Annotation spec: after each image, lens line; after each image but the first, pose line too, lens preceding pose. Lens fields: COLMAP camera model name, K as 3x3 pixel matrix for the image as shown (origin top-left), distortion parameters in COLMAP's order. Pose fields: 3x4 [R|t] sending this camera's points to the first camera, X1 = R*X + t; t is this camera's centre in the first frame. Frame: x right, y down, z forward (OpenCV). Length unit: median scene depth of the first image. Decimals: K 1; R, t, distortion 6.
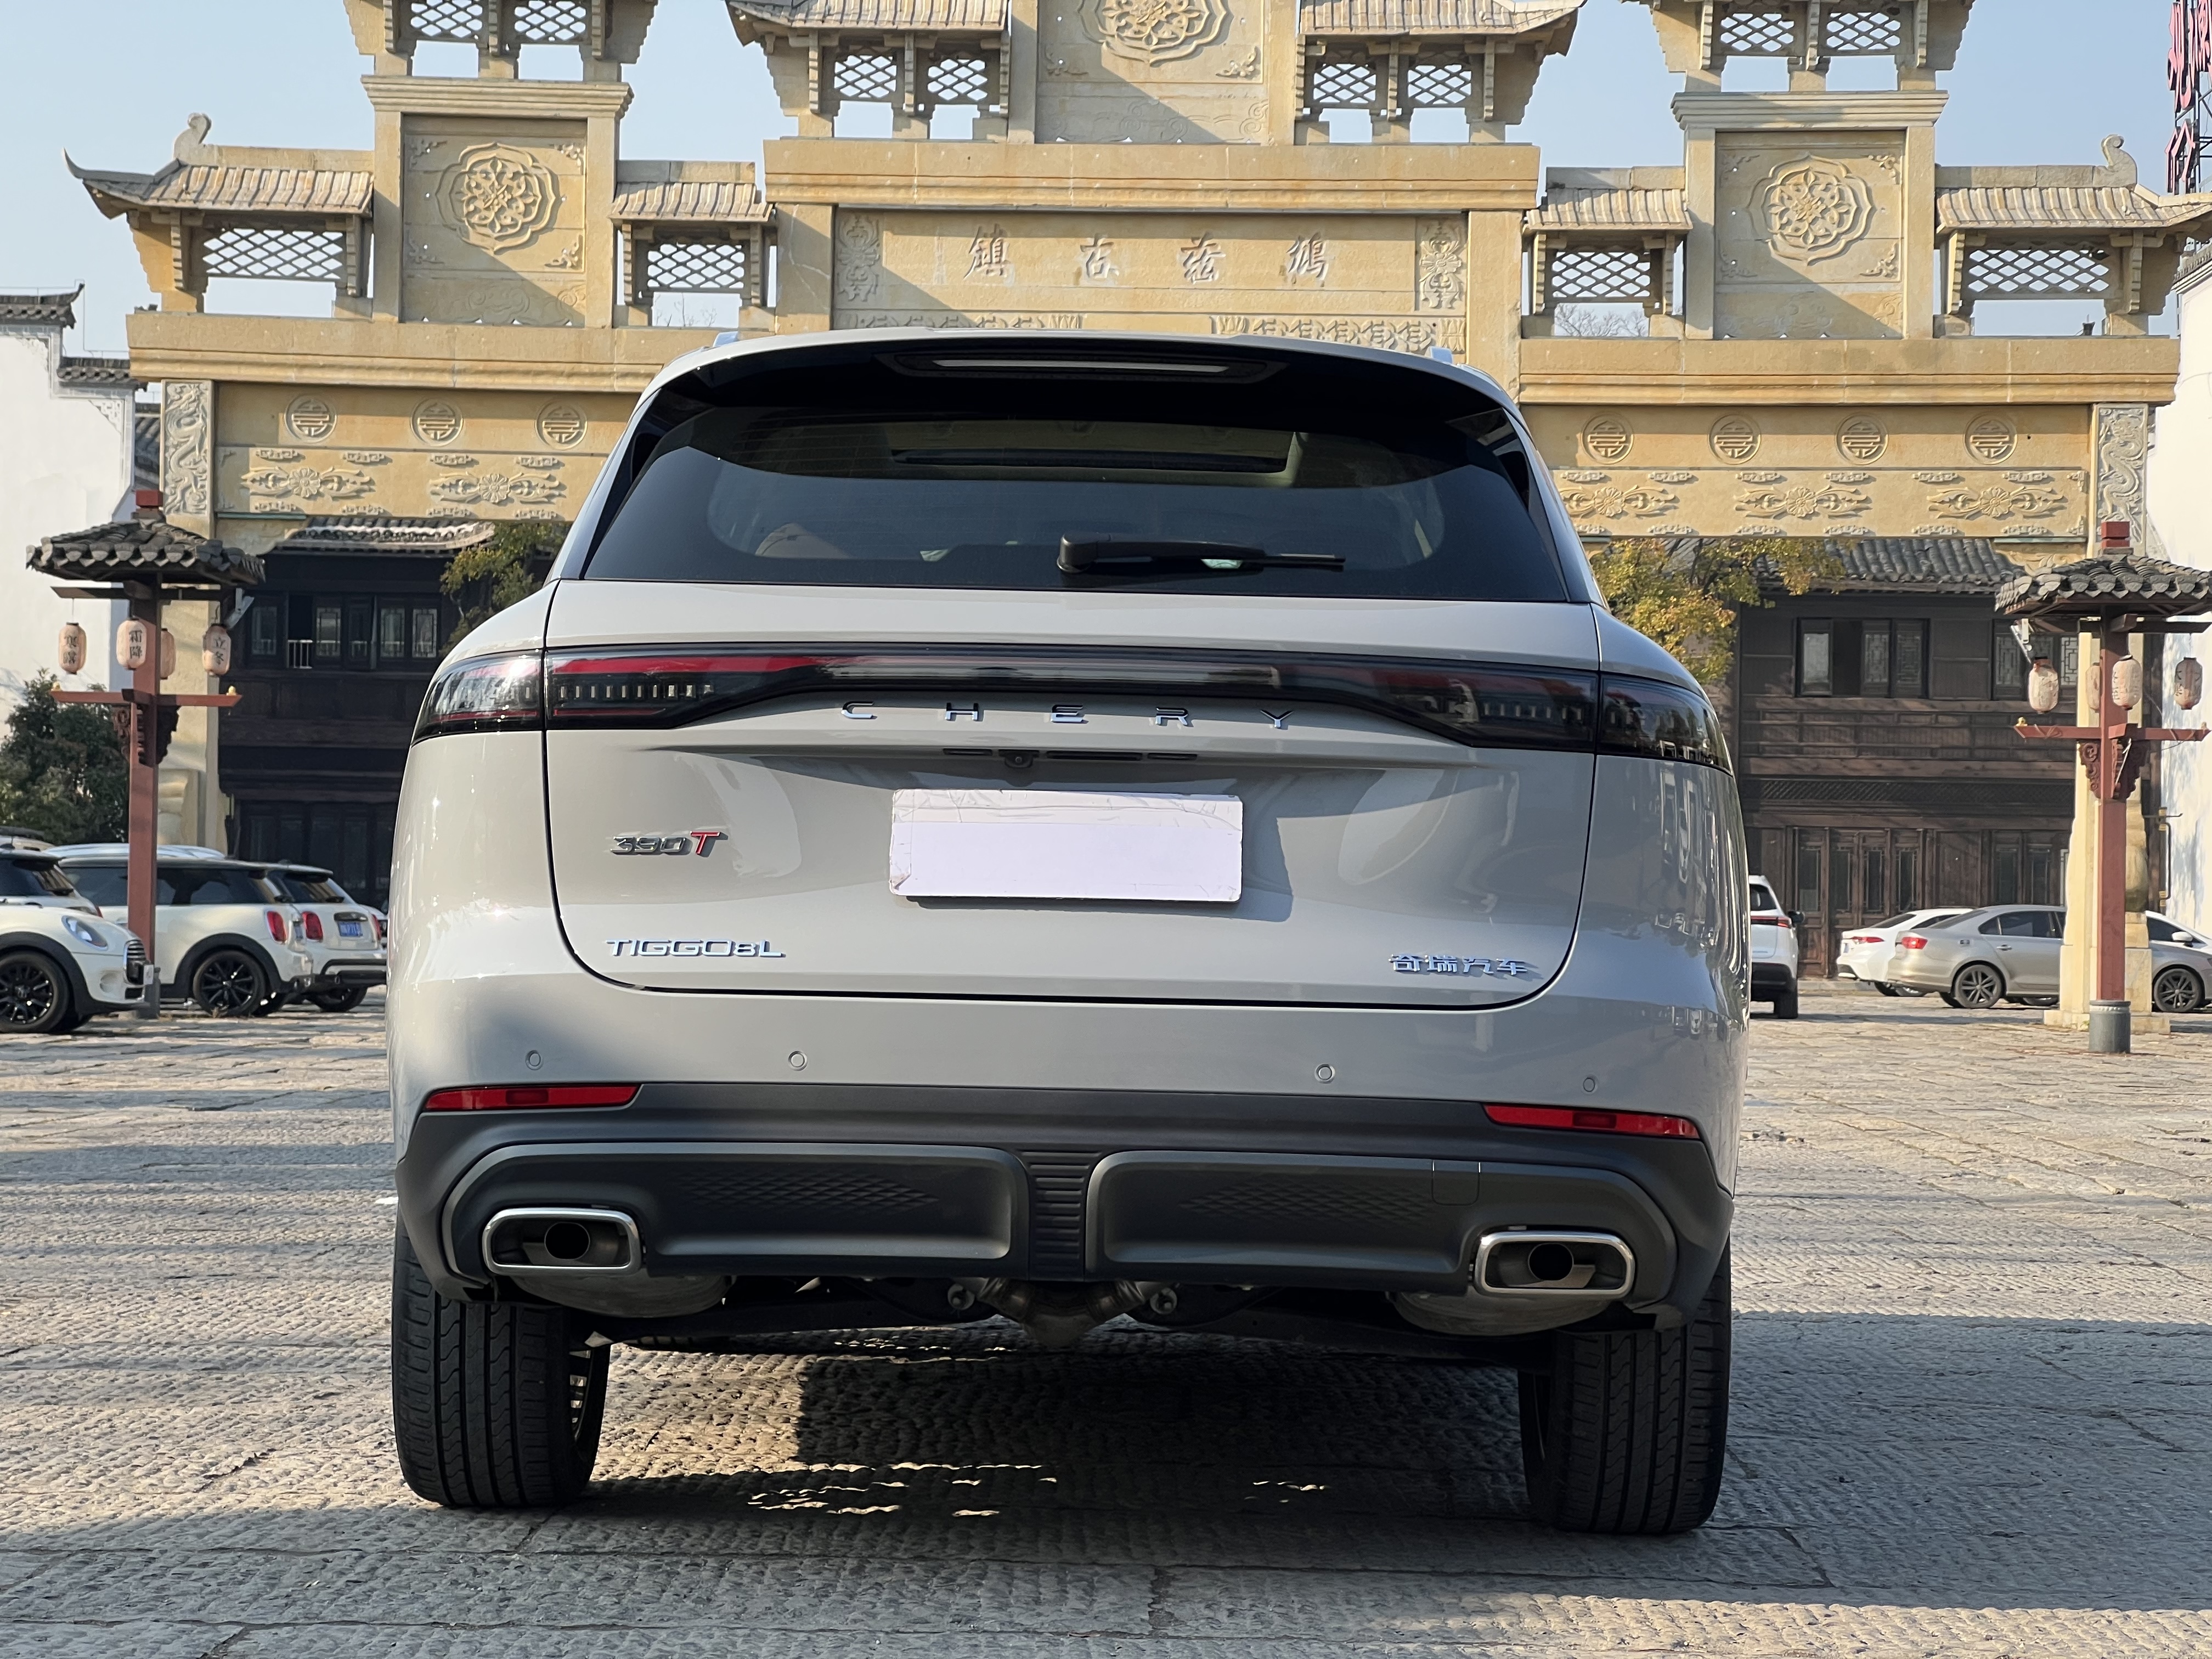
lens RADIAL K [[4995.0, 0, 1107.6], [0, 4995.0, 843.9], [0, 0, 1]] dist [0.543439, 0.000000]
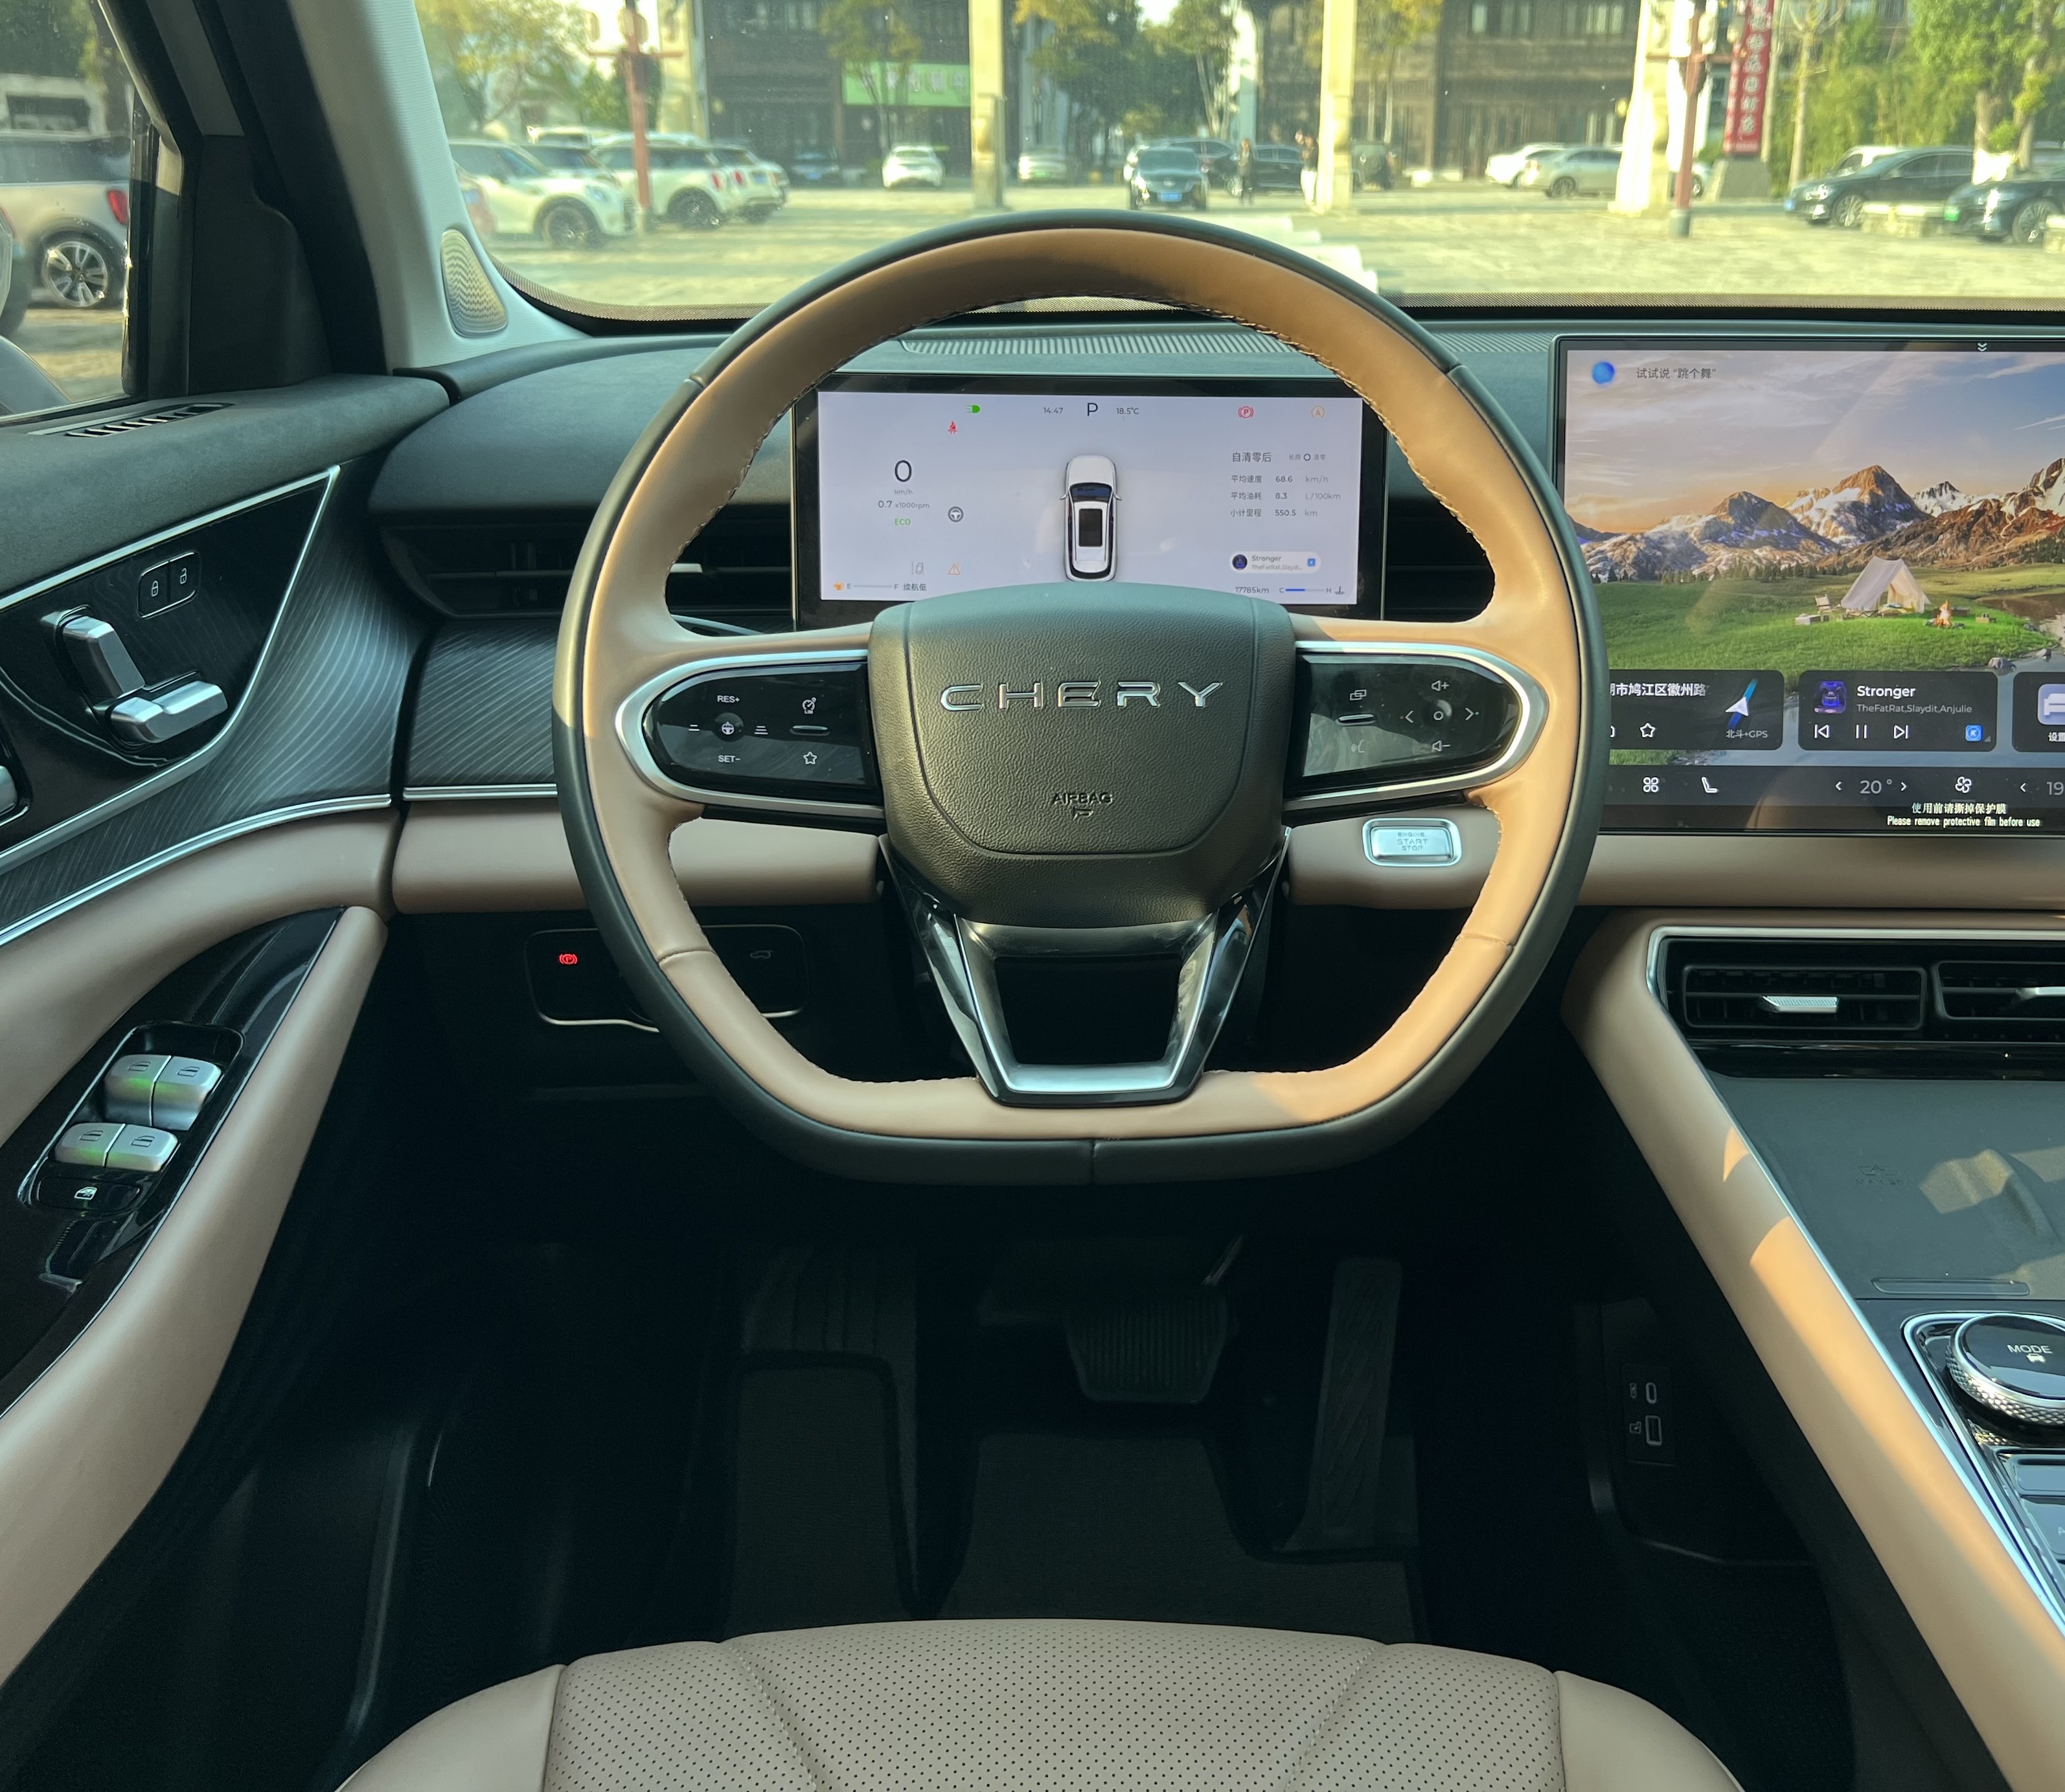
lens RADIAL K [[2012.3, 0, 1121.8], [0, 2012.3, 792.5], [0, 0, 1]] dist [0.023057, 0.000000]
pose [[0.999889, -0.013362, -0.006551, -0.008064], [0.014757, 0.947140, 0.320481, -0.005578], [0.001922, -0.320542, 0.947232, 0.168149]]
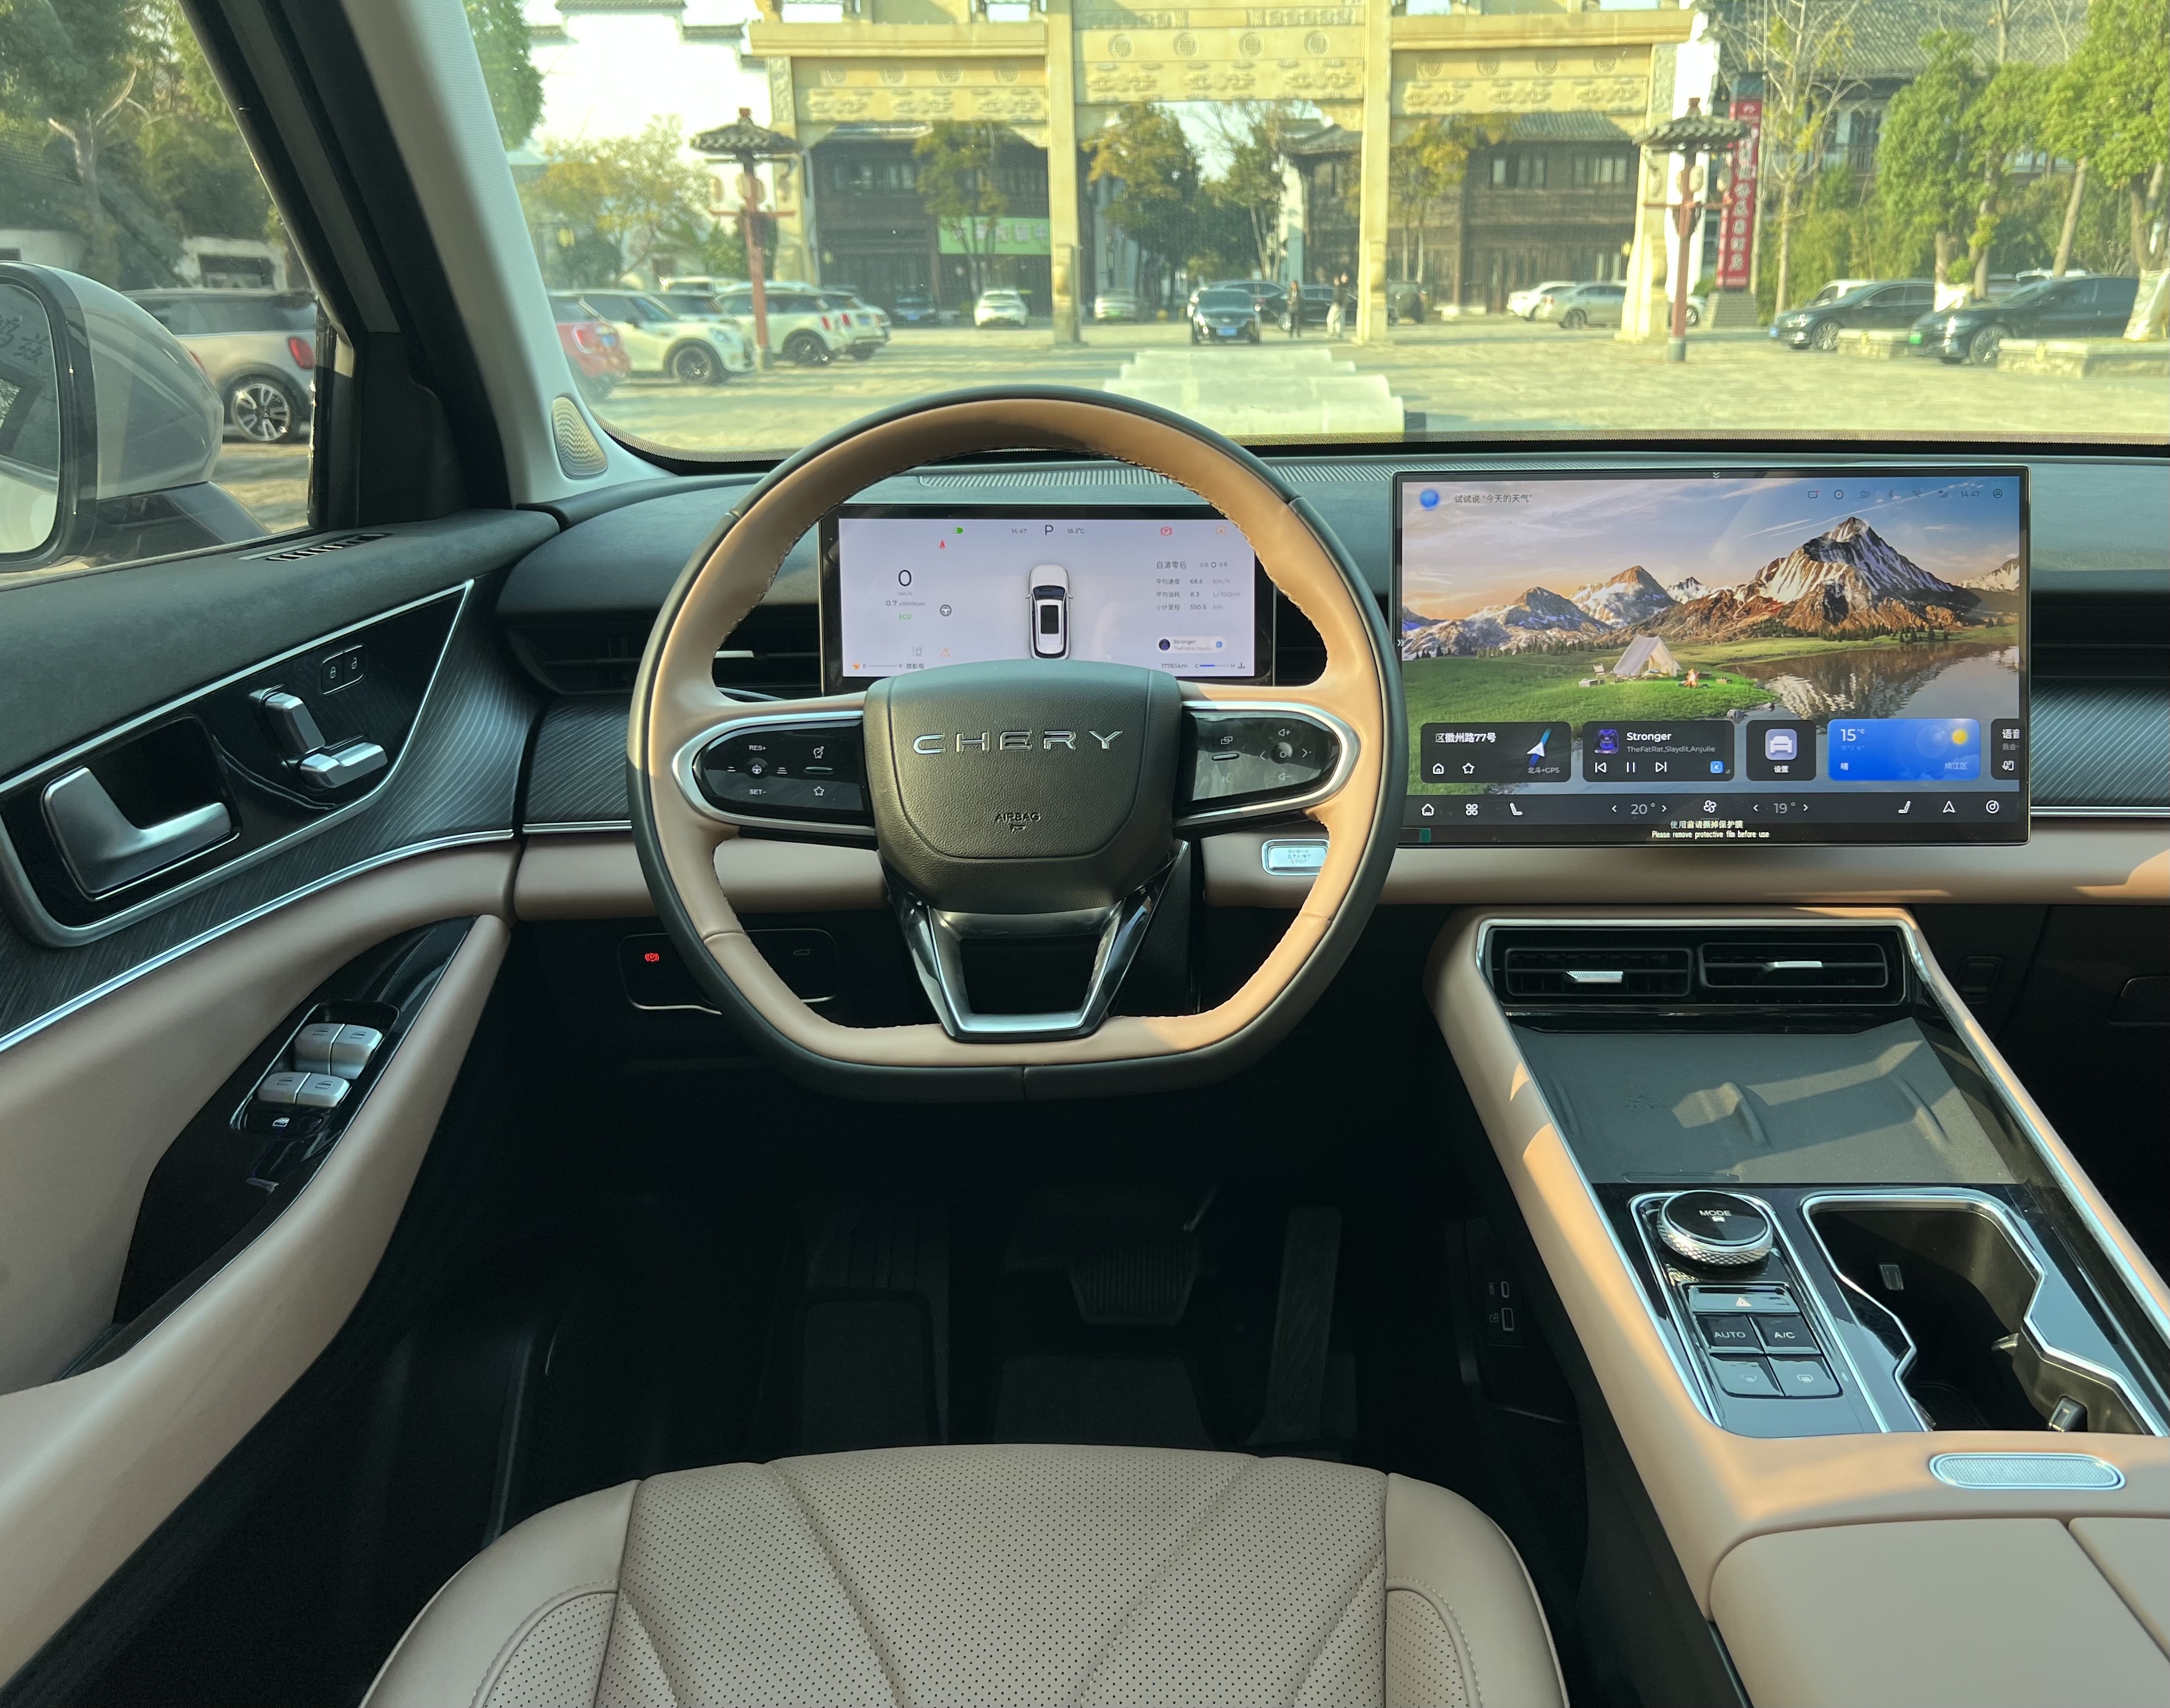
lens RADIAL K [[1794.8, 0, 1194.3], [0, 1794.8, 811.7], [0, 0, 1]] dist [0.038040, -0.027914]
pose [[0.999650, -0.025795, -0.005806, -0.006672], [0.026358, 0.955035, 0.295319, -0.006073], [-0.002073, -0.295369, 0.955381, 0.165216]]
